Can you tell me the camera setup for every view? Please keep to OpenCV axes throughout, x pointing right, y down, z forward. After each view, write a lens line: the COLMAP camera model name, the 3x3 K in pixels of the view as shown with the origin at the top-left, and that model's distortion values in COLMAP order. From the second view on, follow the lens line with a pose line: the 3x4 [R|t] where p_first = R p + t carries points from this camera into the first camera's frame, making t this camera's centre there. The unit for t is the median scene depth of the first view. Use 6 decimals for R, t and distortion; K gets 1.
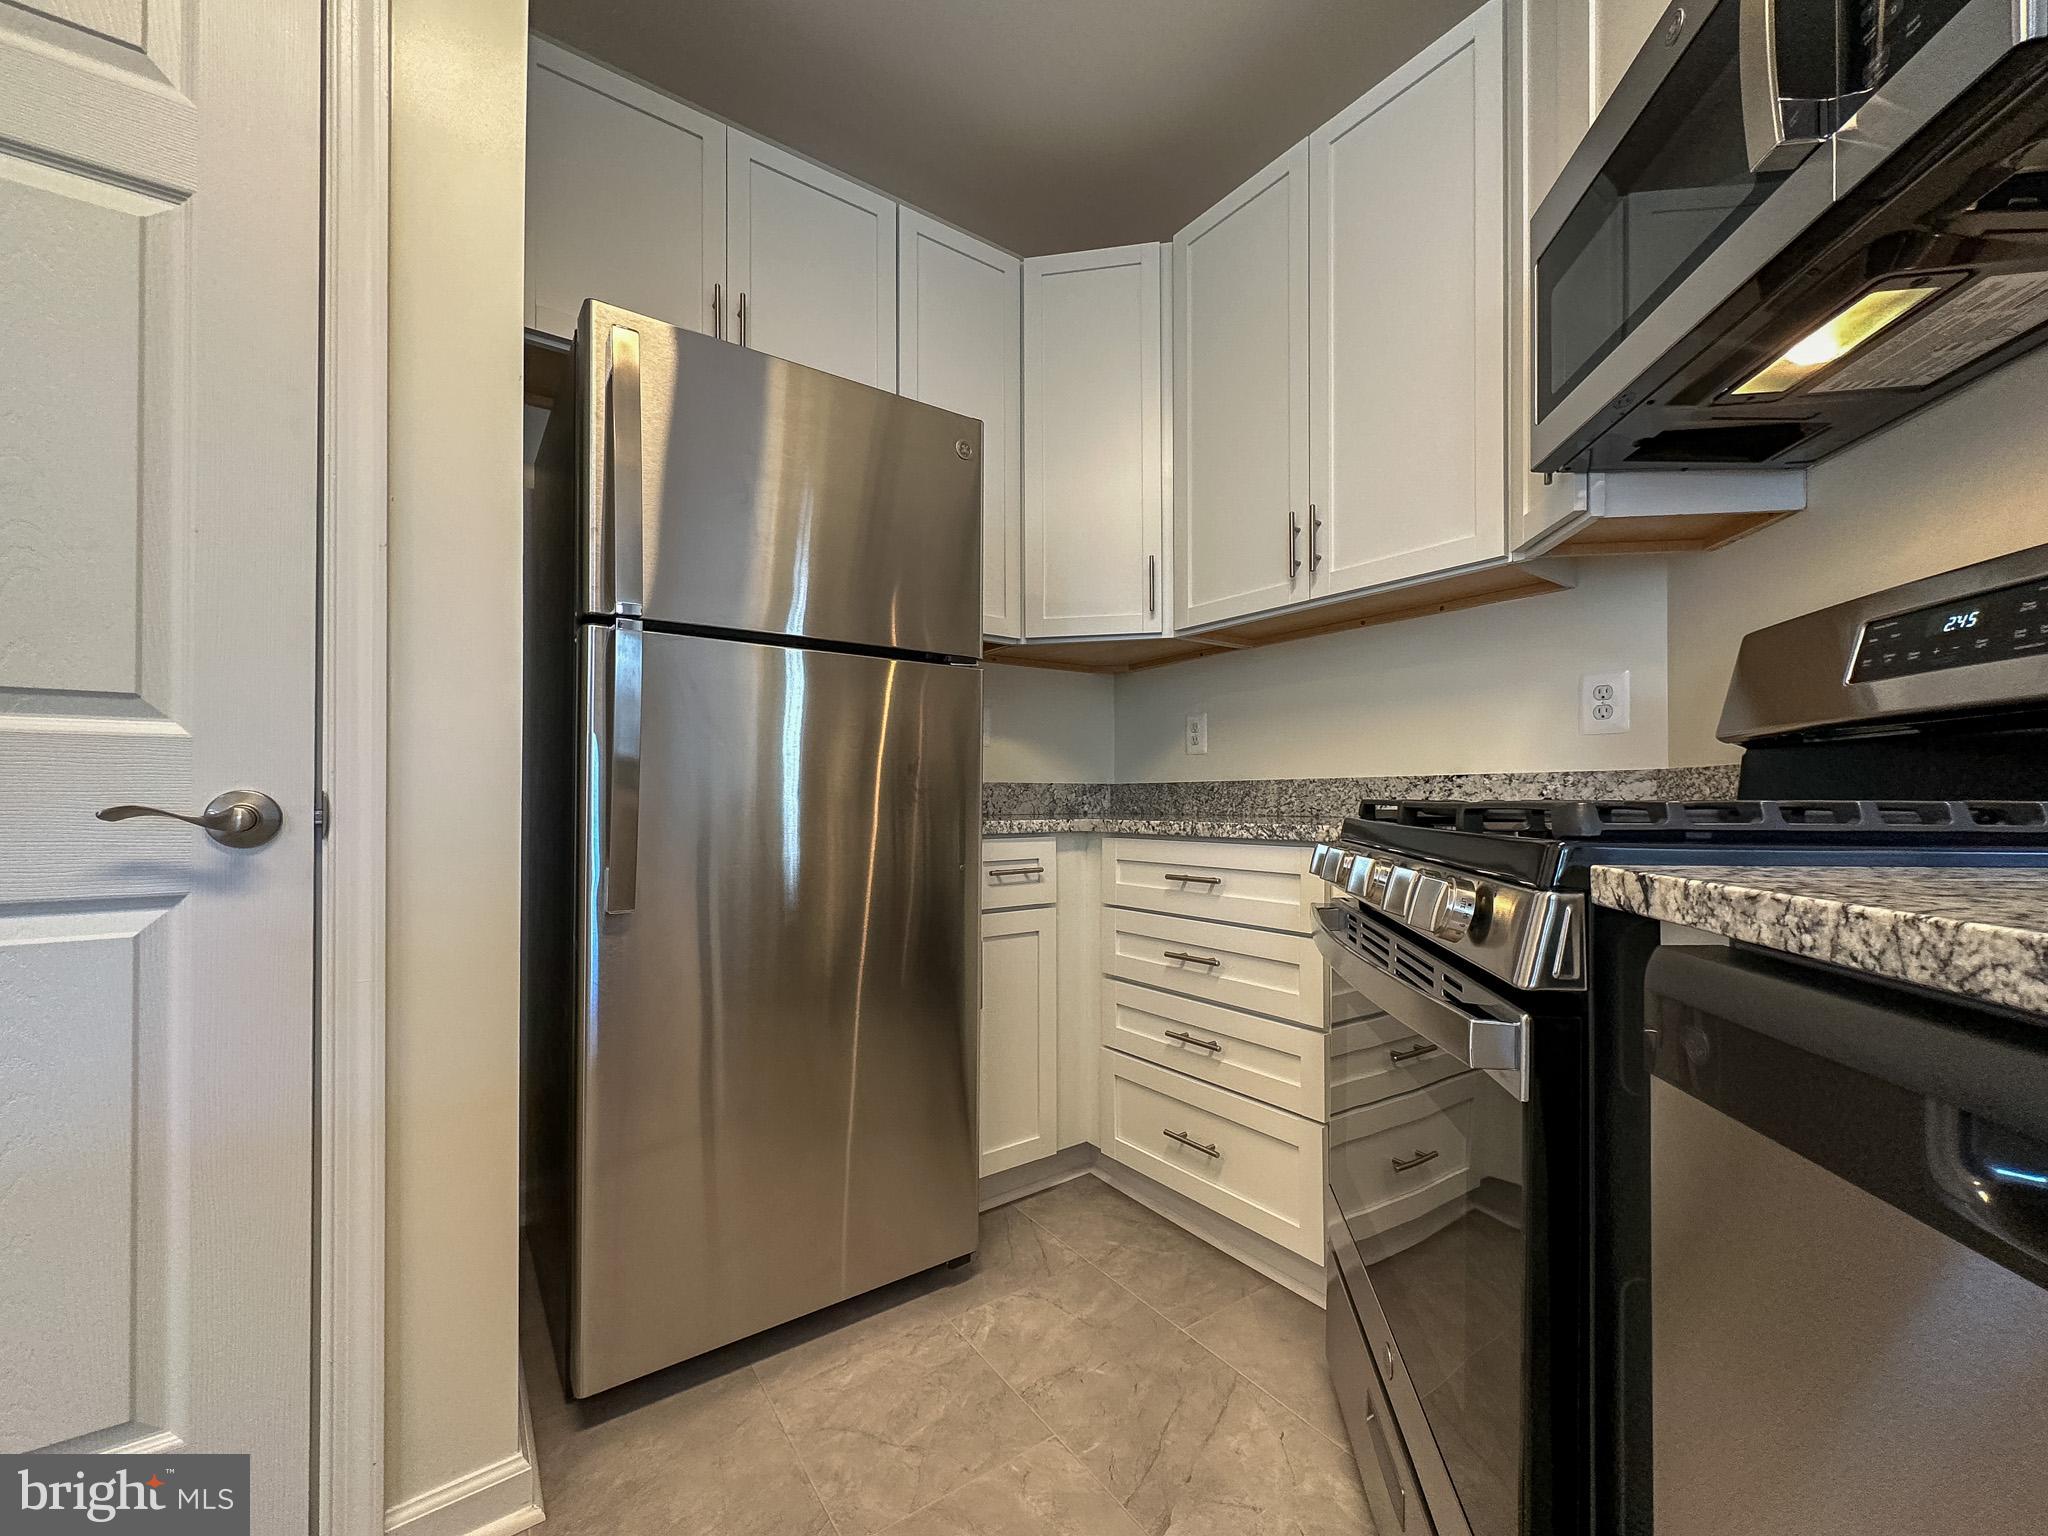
lens RADIAL K [[829.6, 0, 1034.0], [0, 829.6, 792.9], [0, 0, 1]] dist [-0.001874, 0.000940]
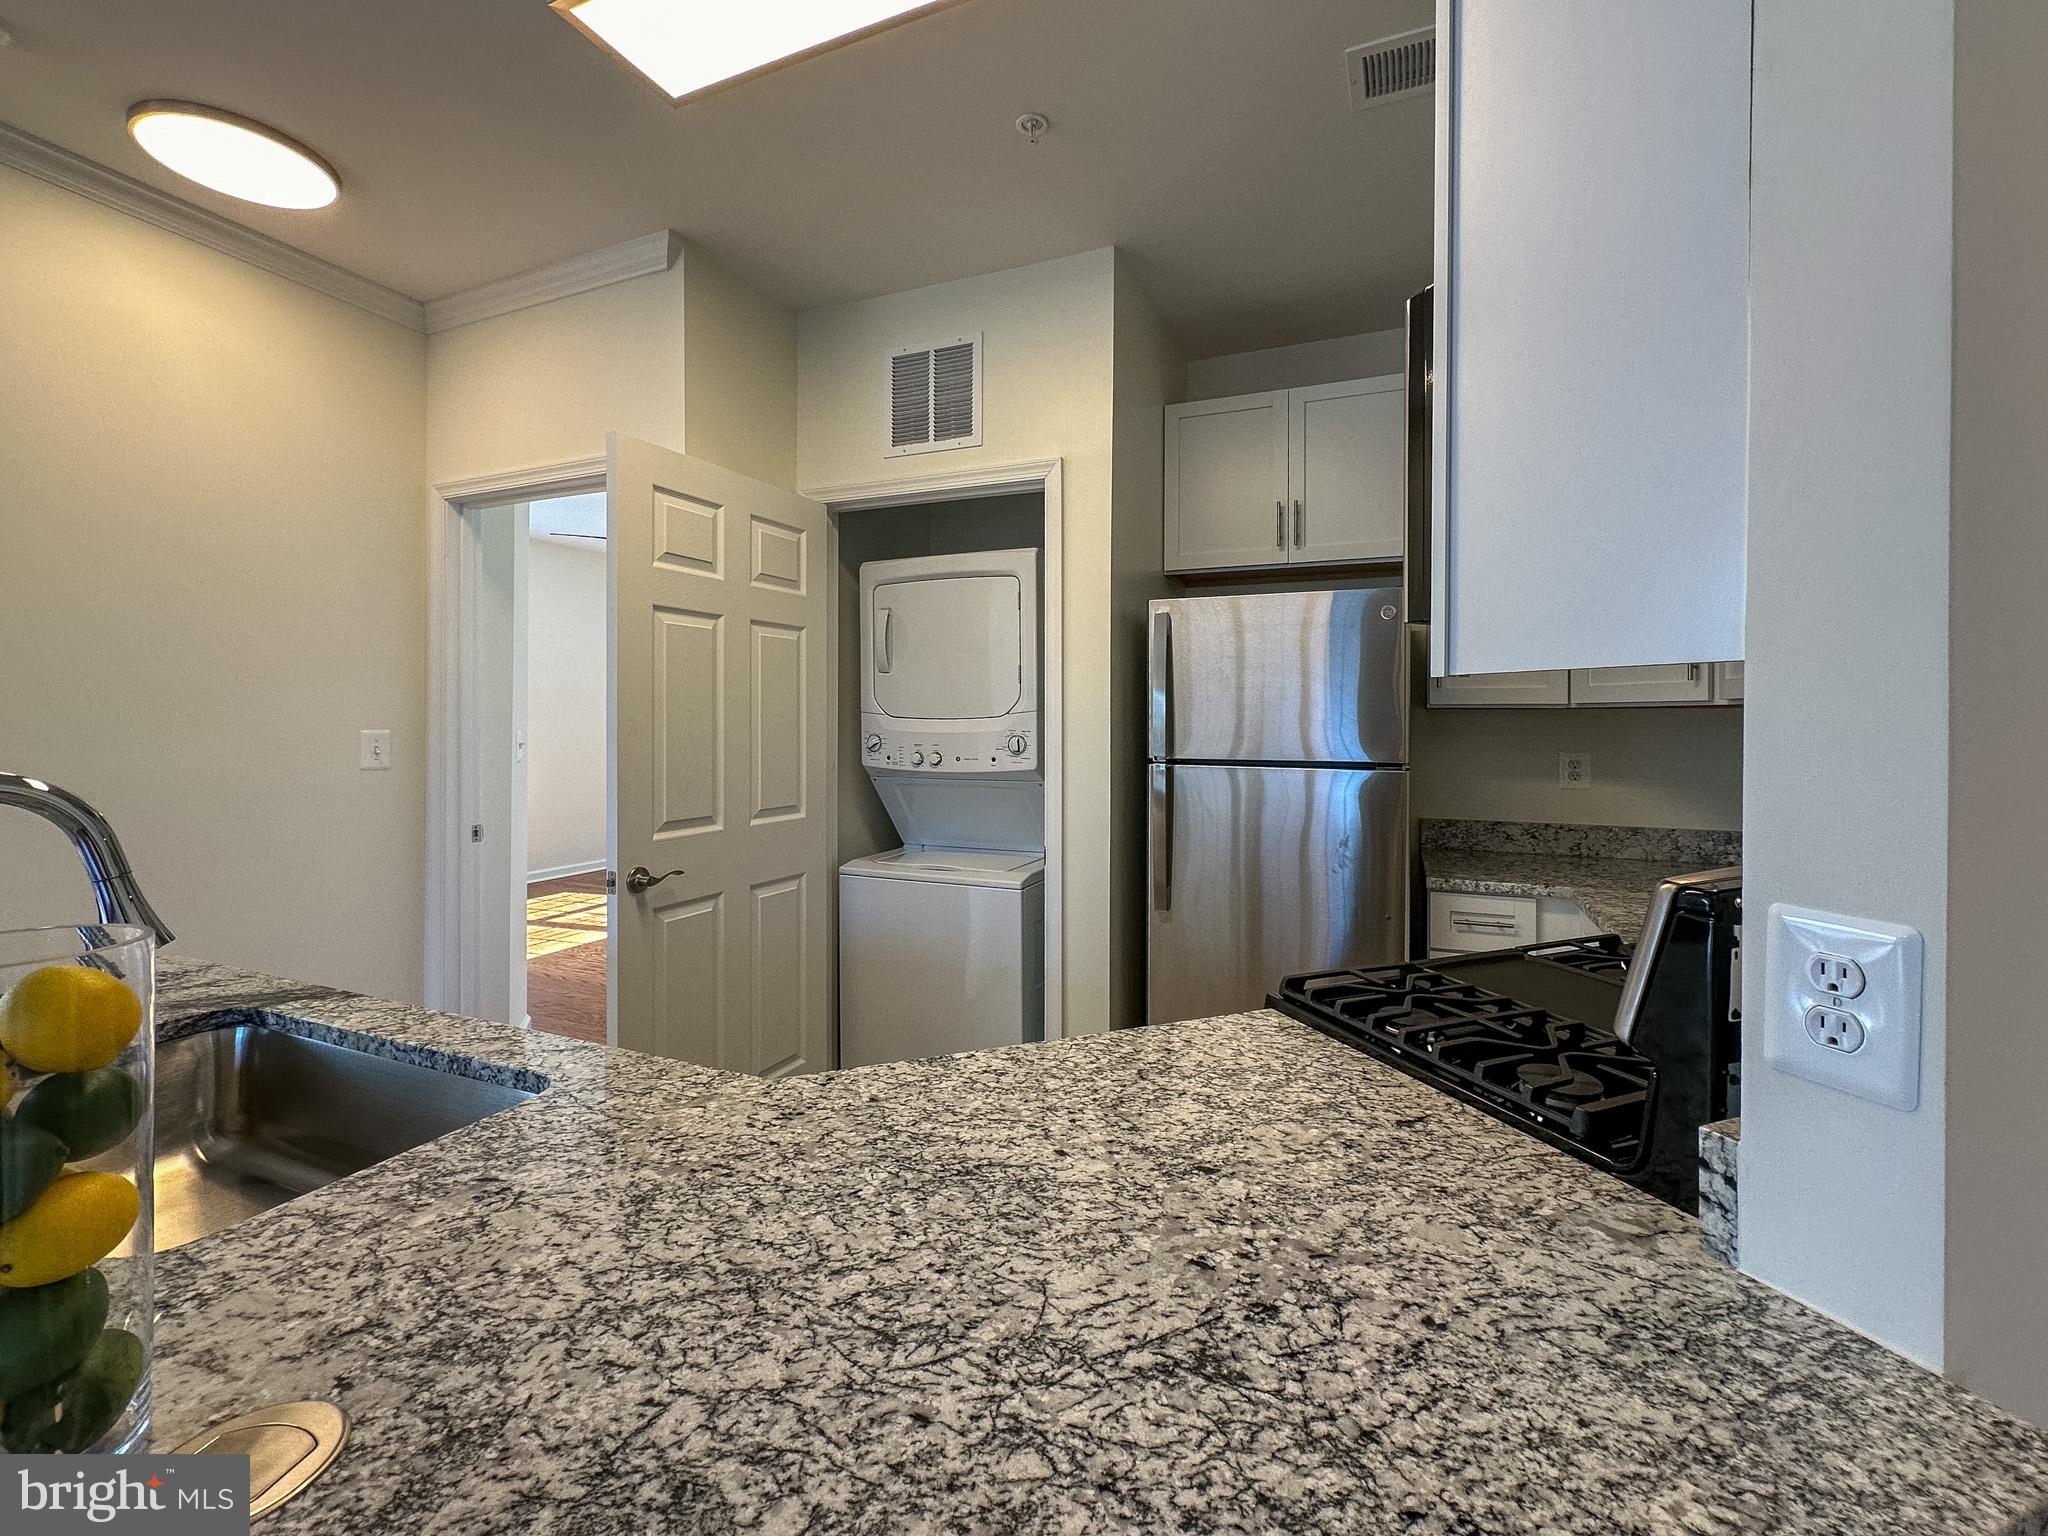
lens RADIAL K [[866.2, 0, 1067.3], [0, 866.2, 733.6], [0, 0, 1]] dist [-0.000062, -0.000098]
pose [[0.524940, 0.015127, -0.851005, 0.787242], [0.006099, 0.999750, 0.021534, -0.230092], [0.851117, -0.016495, 0.524717, -0.194222]]
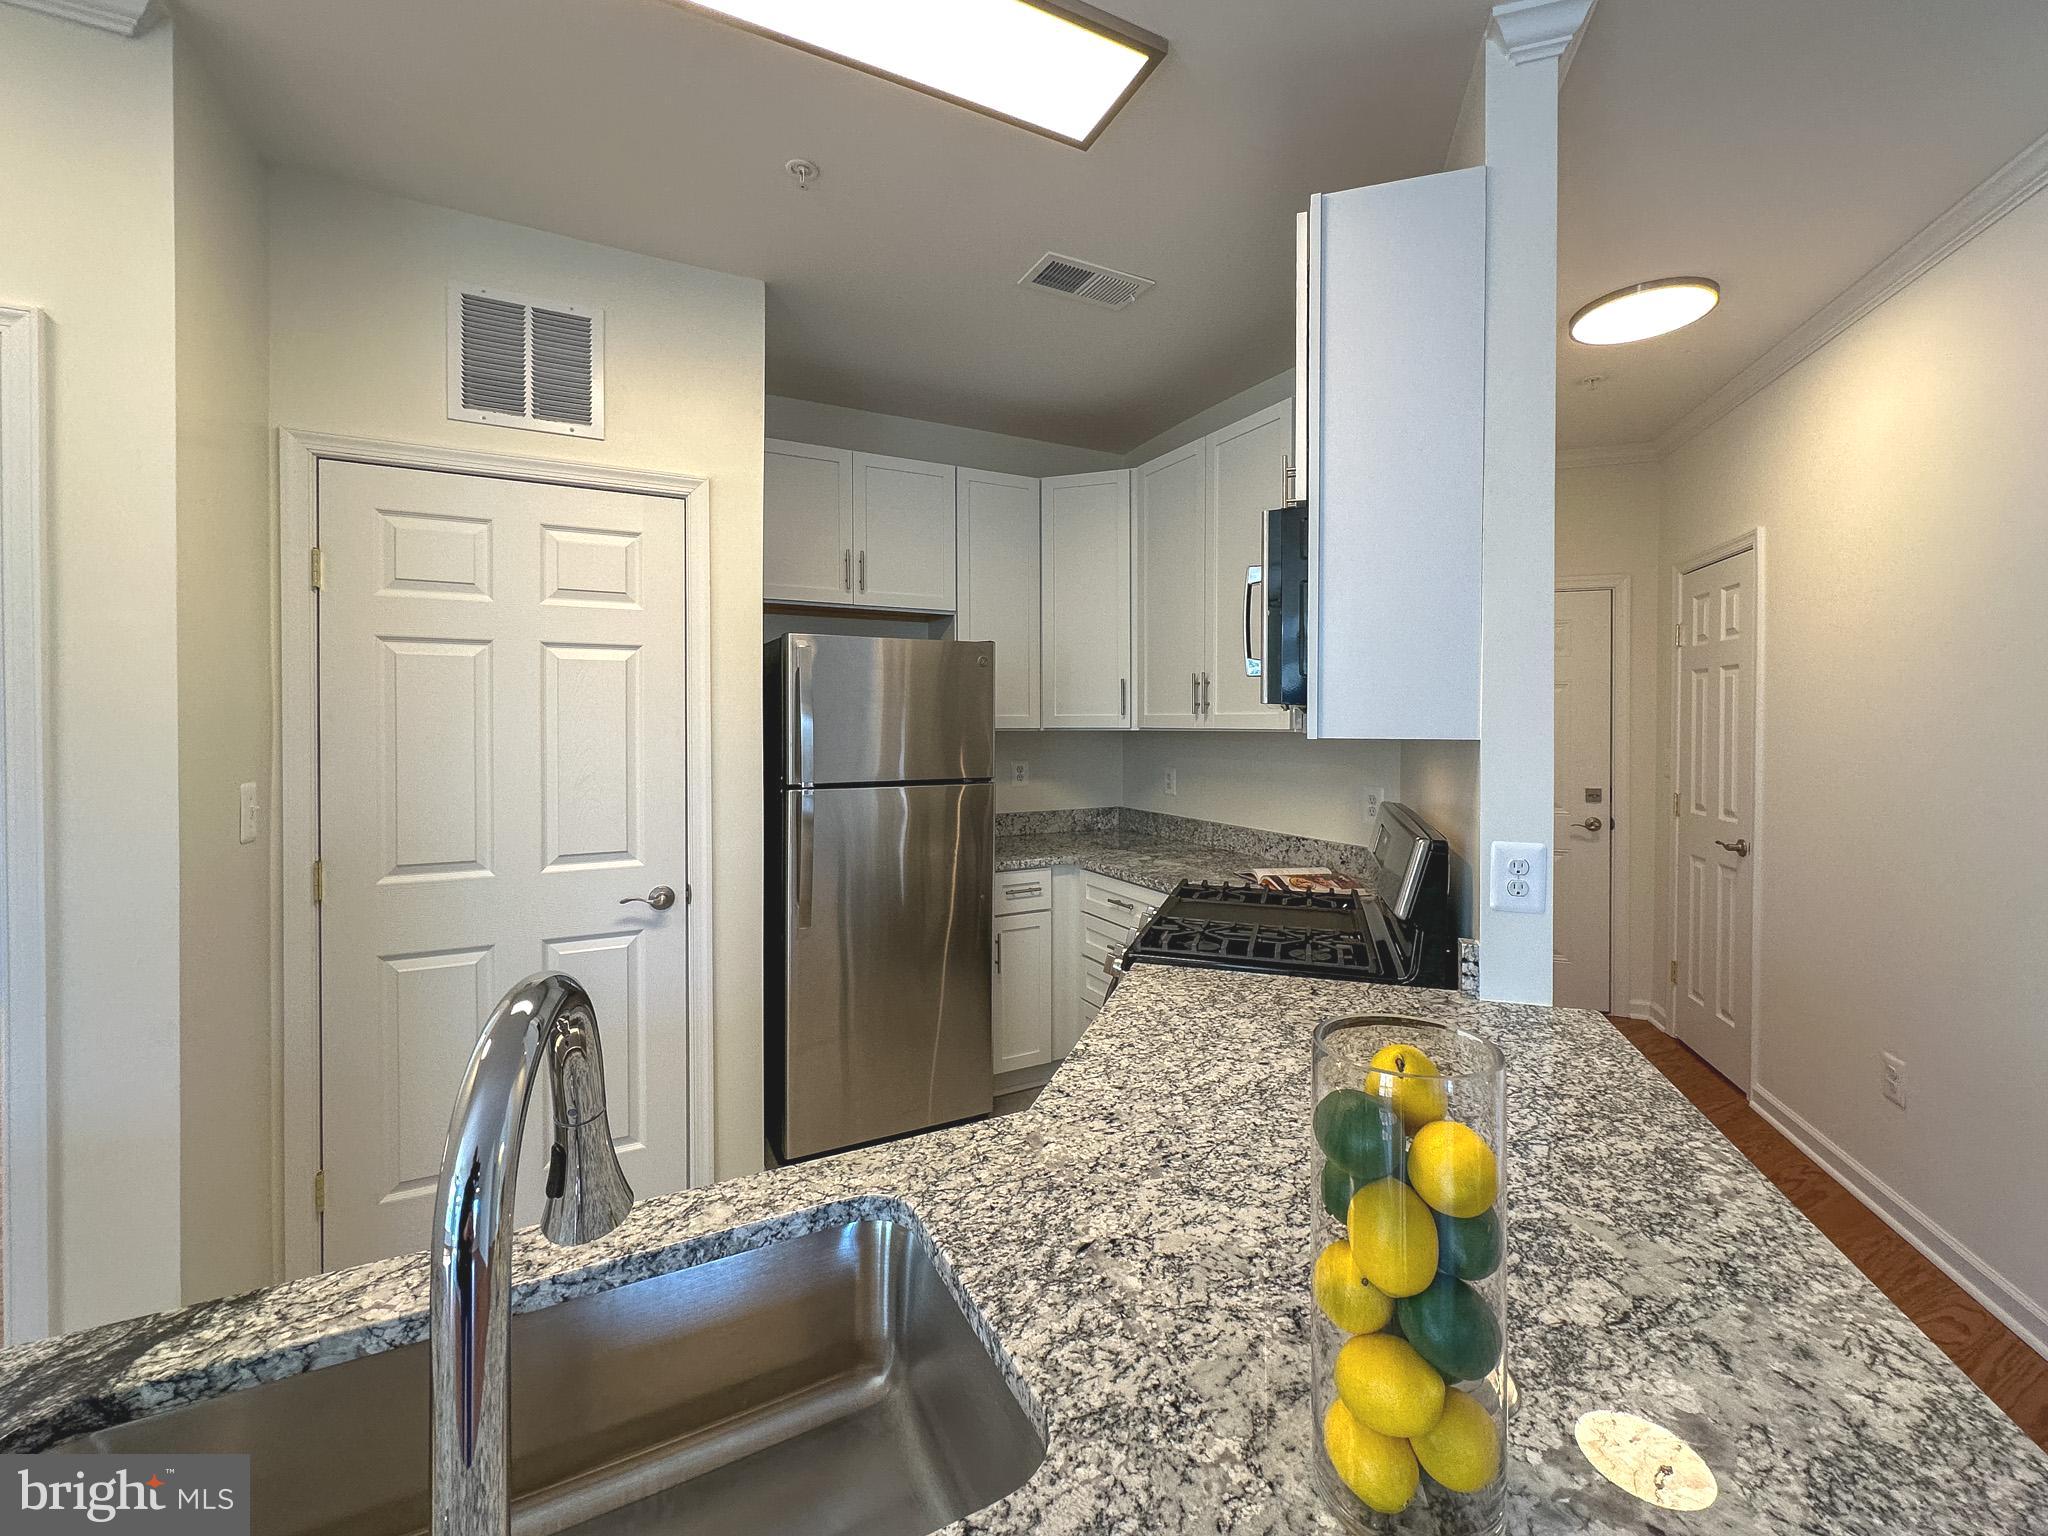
lens RADIAL K [[829.6, 0, 1039.4], [0, 829.6, 728.4], [0, 0, 1]] dist [-0.001874, 0.000940]
pose [[0.988497, 0.003856, -0.151194, 0.278608], [-0.000832, 0.999798, 0.020058, -0.282755], [0.151240, -0.019701, 0.988301, -0.674471]]
